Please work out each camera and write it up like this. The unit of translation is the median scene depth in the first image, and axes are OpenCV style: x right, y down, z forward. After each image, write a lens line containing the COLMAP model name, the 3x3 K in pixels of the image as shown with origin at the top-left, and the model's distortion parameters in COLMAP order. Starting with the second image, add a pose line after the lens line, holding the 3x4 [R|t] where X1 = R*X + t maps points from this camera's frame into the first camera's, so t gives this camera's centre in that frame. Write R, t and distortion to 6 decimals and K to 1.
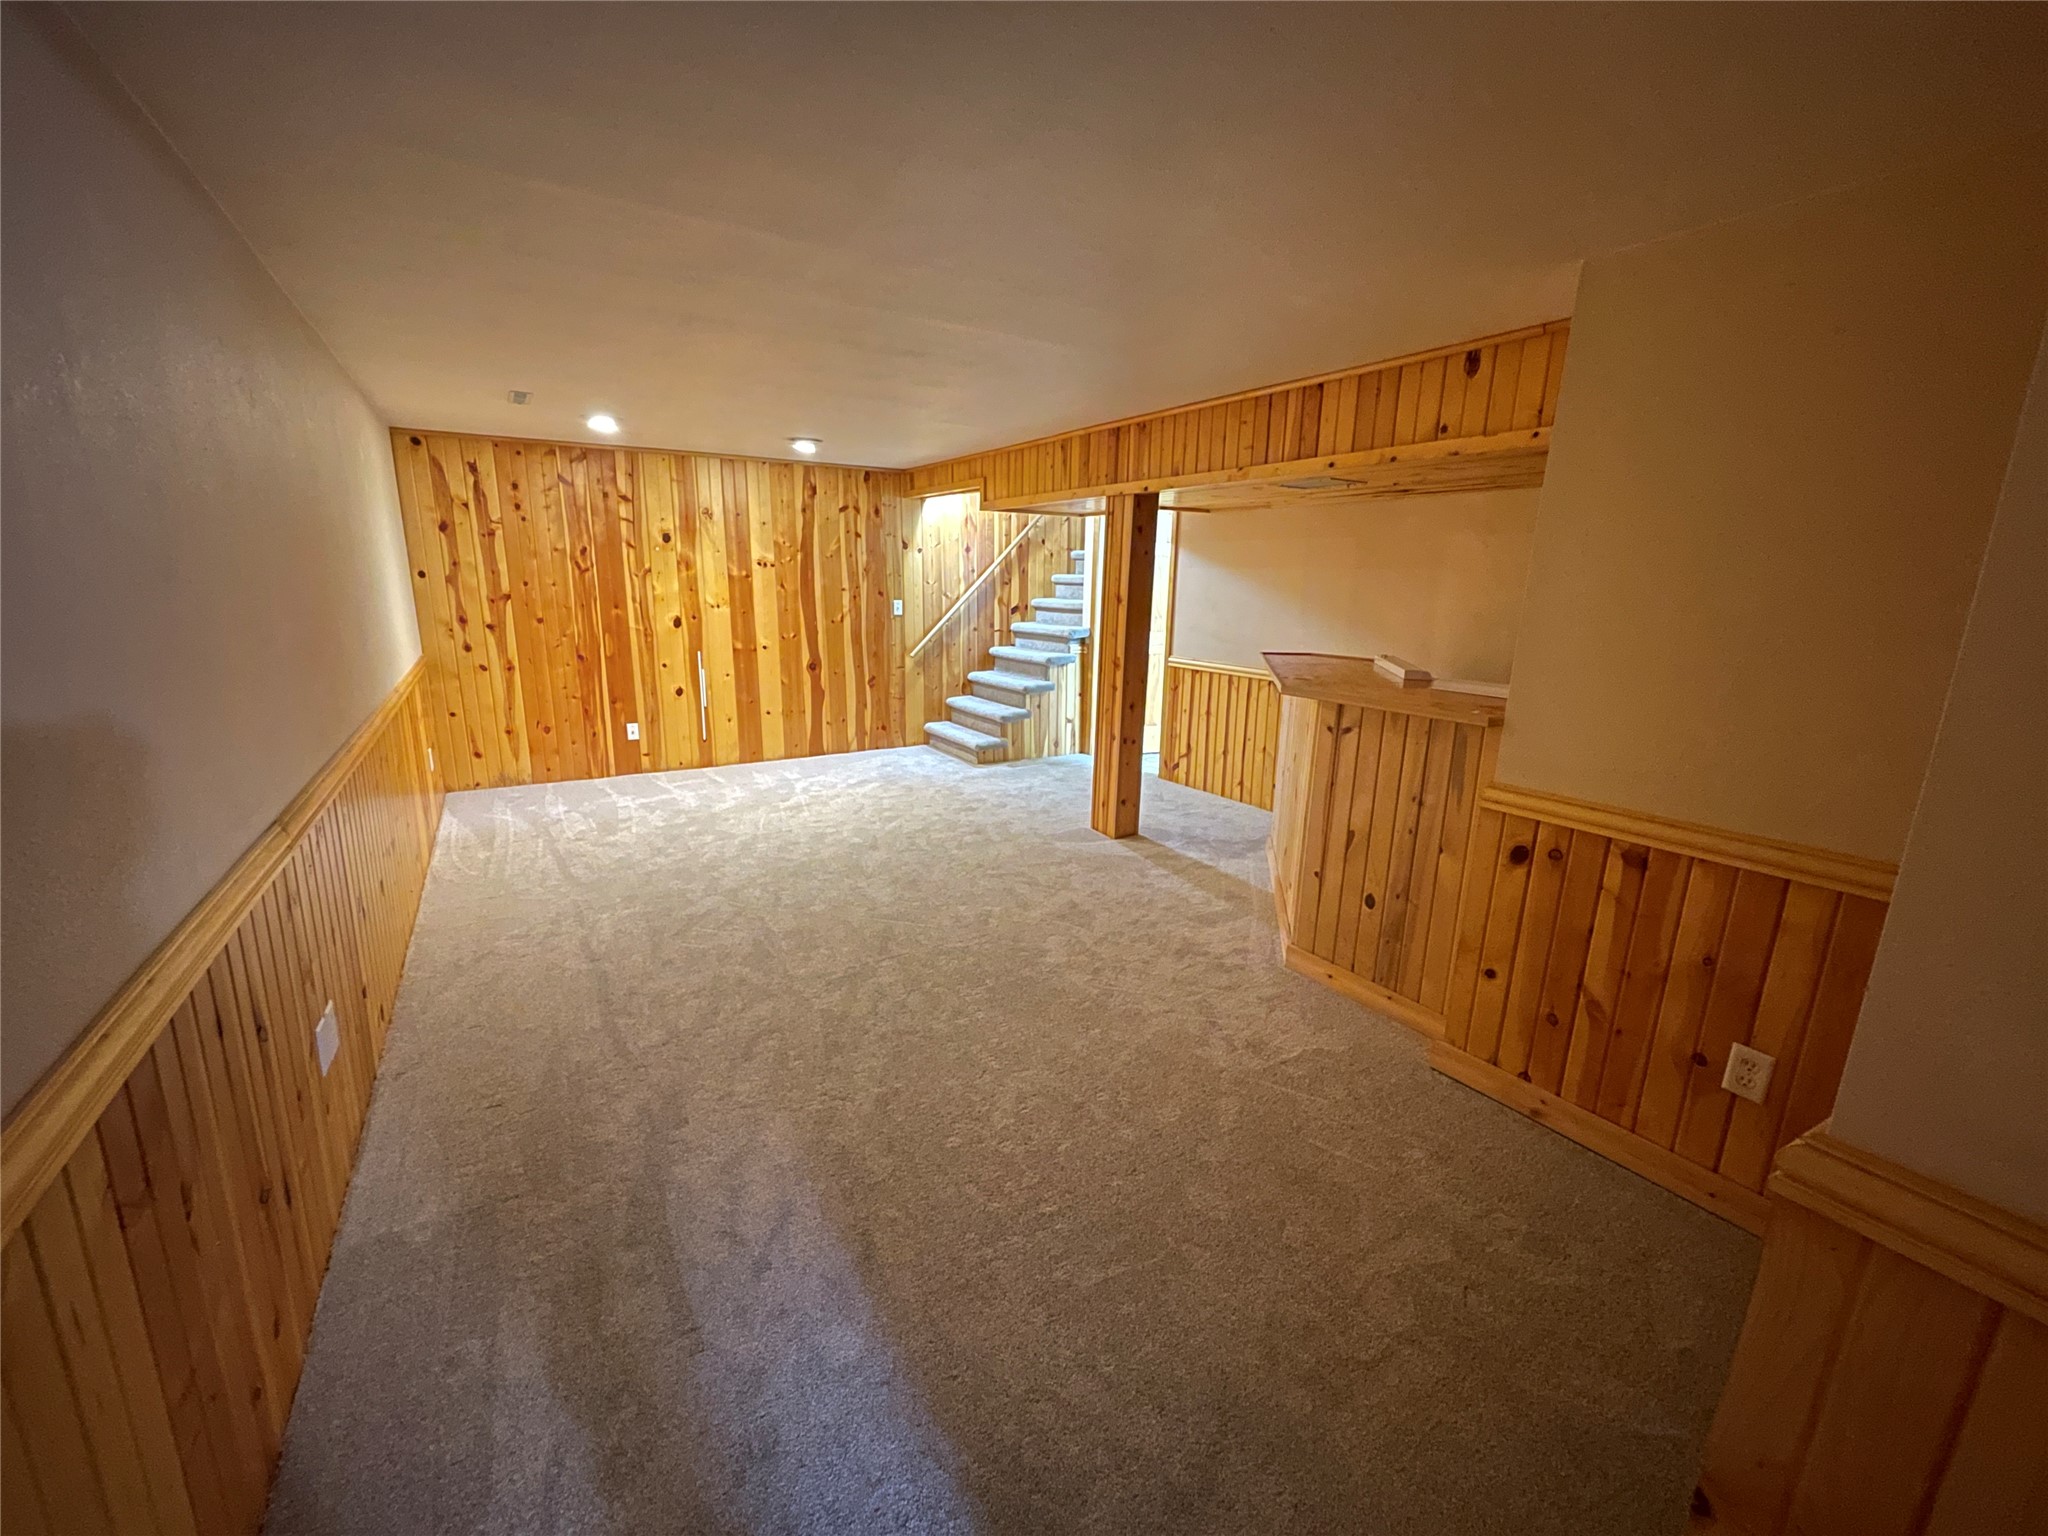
lens RADIAL K [[822.2, 0, 1028.9], [0, 822.2, 766.7], [0, 0, 1]] dist [-0.003078, 0.000220]
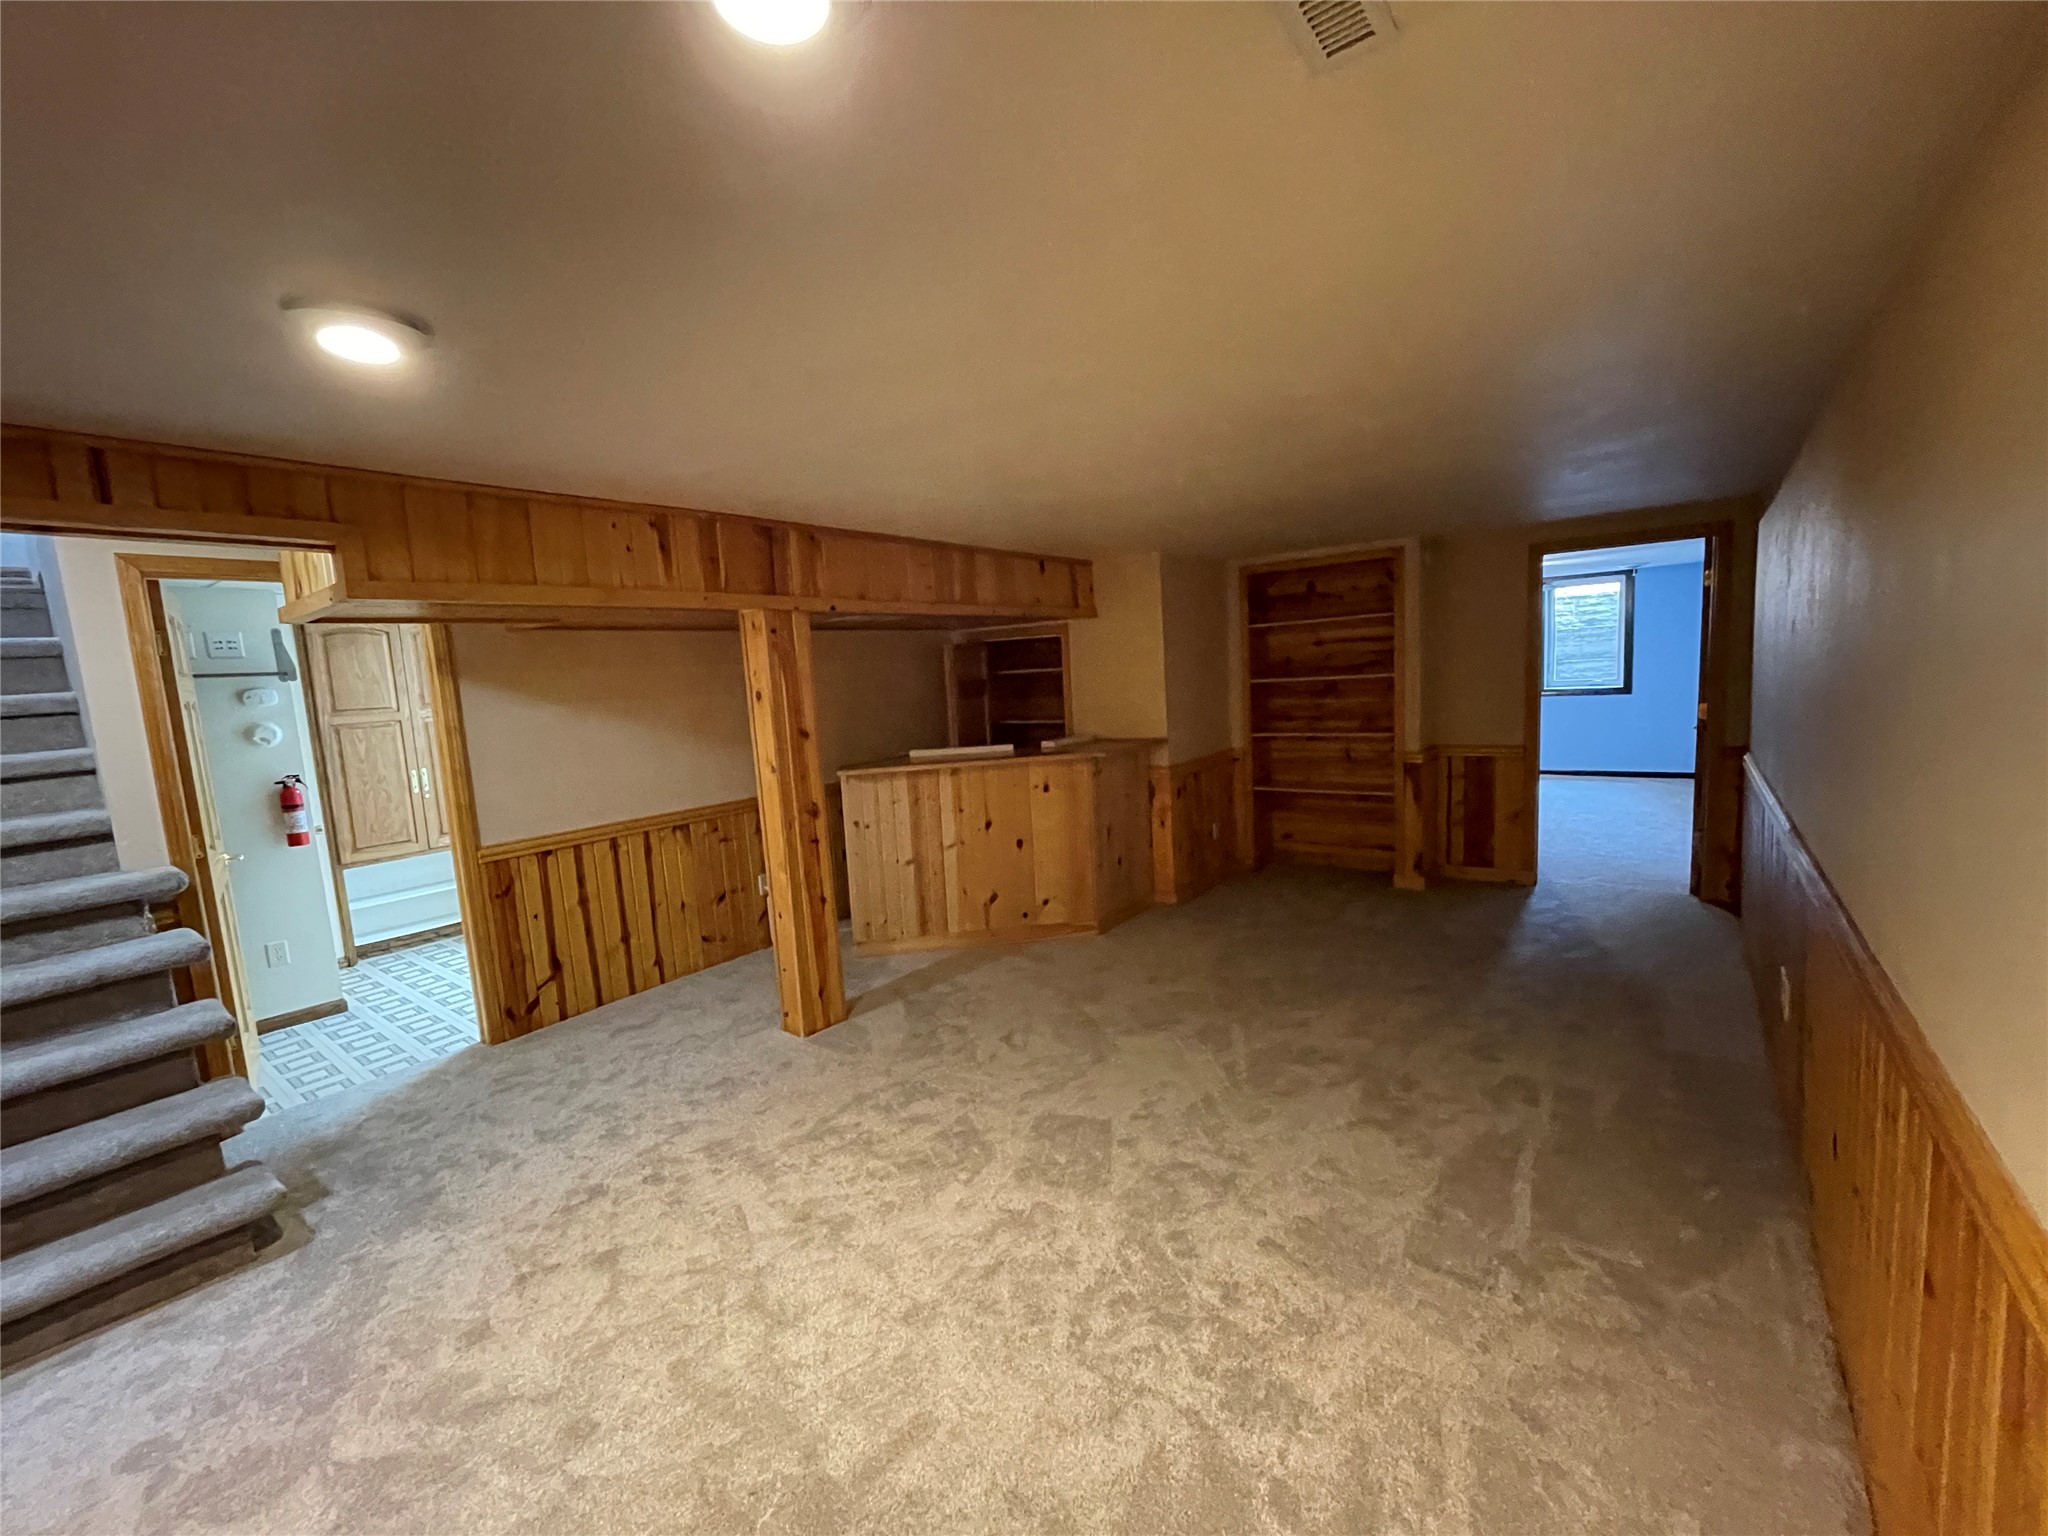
lens RADIAL K [[822.2, 0, 1032.5], [0, 822.2, 761.9], [0, 0, 1]] dist [-0.003078, 0.000220]
pose [[-0.351827, -0.104378, 0.930227, -0.705952], [0.257892, 0.944496, 0.203518, -0.276869], [-0.899839, 0.311501, -0.305381, 1.022440]]
